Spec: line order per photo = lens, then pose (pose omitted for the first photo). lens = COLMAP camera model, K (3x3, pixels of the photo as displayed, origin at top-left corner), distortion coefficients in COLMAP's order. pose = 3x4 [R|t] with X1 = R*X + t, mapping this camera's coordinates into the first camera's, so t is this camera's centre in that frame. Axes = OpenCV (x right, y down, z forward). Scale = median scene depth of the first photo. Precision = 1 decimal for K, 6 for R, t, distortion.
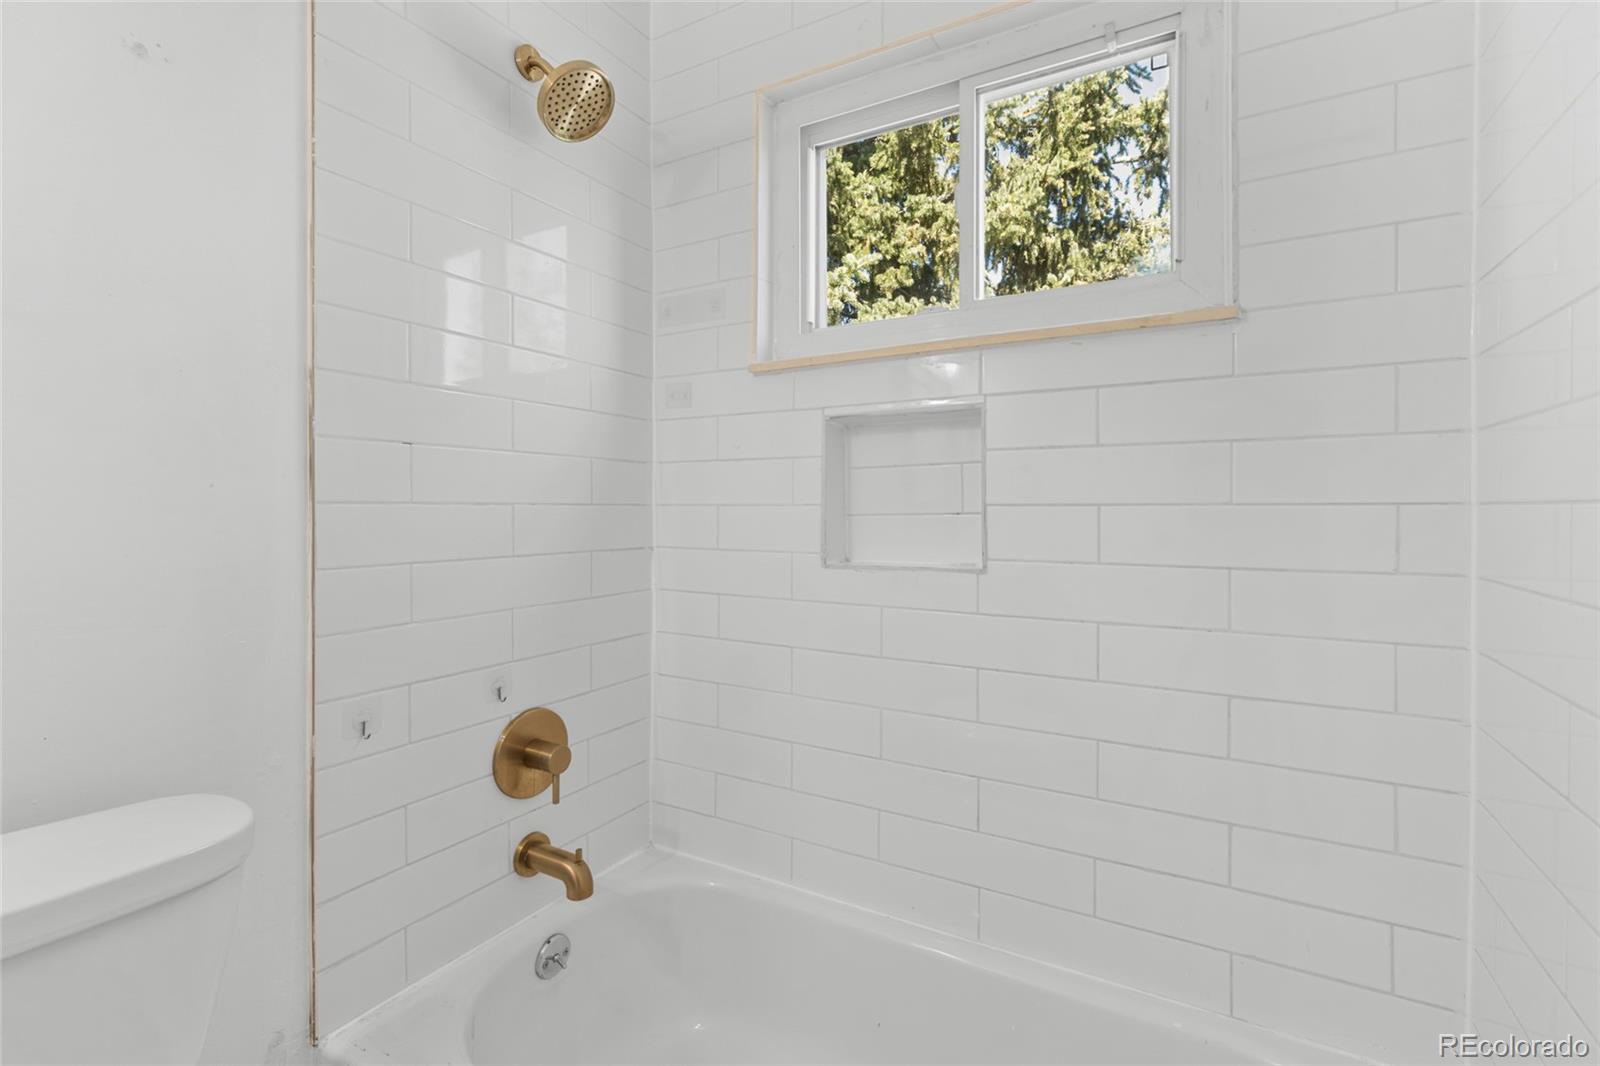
lens RADIAL K [[736.9, 0, 801.1], [0, 736.9, 521.8], [0, 0, 1]] dist [-0.002135, 0.001503]
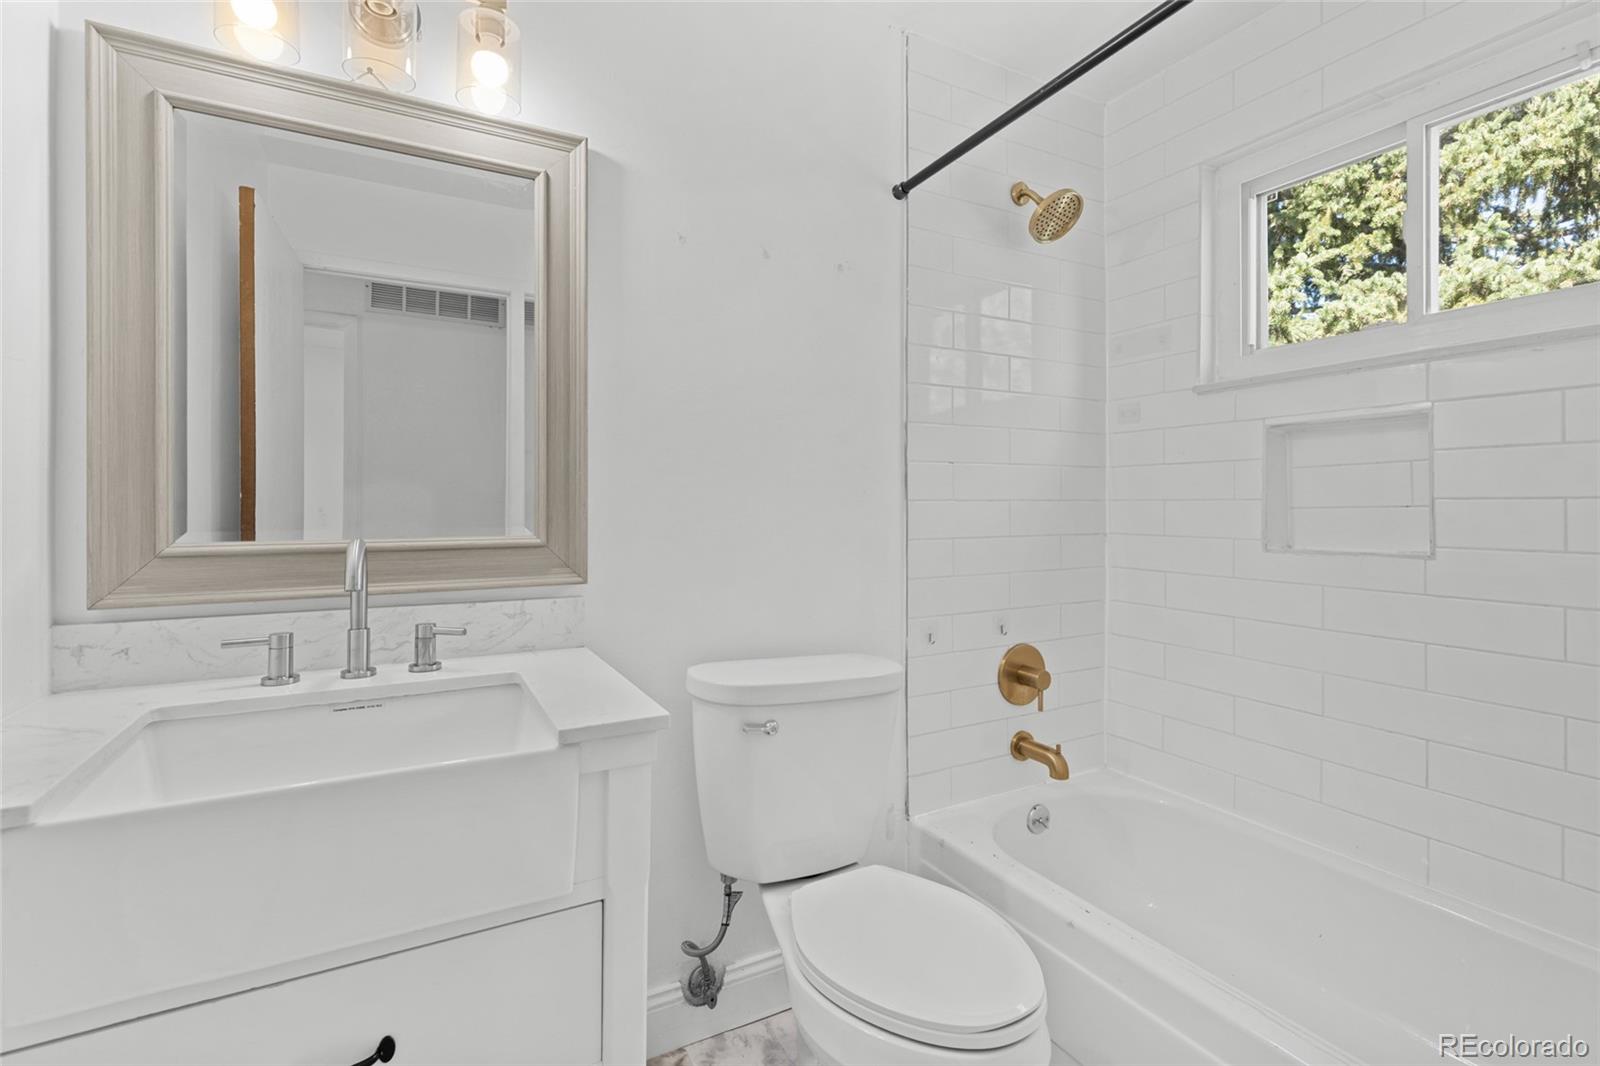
lens RADIAL K [[736.9, 0, 793.6], [0, 736.9, 506.4], [0, 0, 1]] dist [-0.002135, 0.001503]
pose [[0.852660, -0.002179, -0.522462, 0.003297], [-0.005347, 0.999903, -0.012897, 0.008310], [0.522439, 0.013791, 0.852565, -0.438608]]
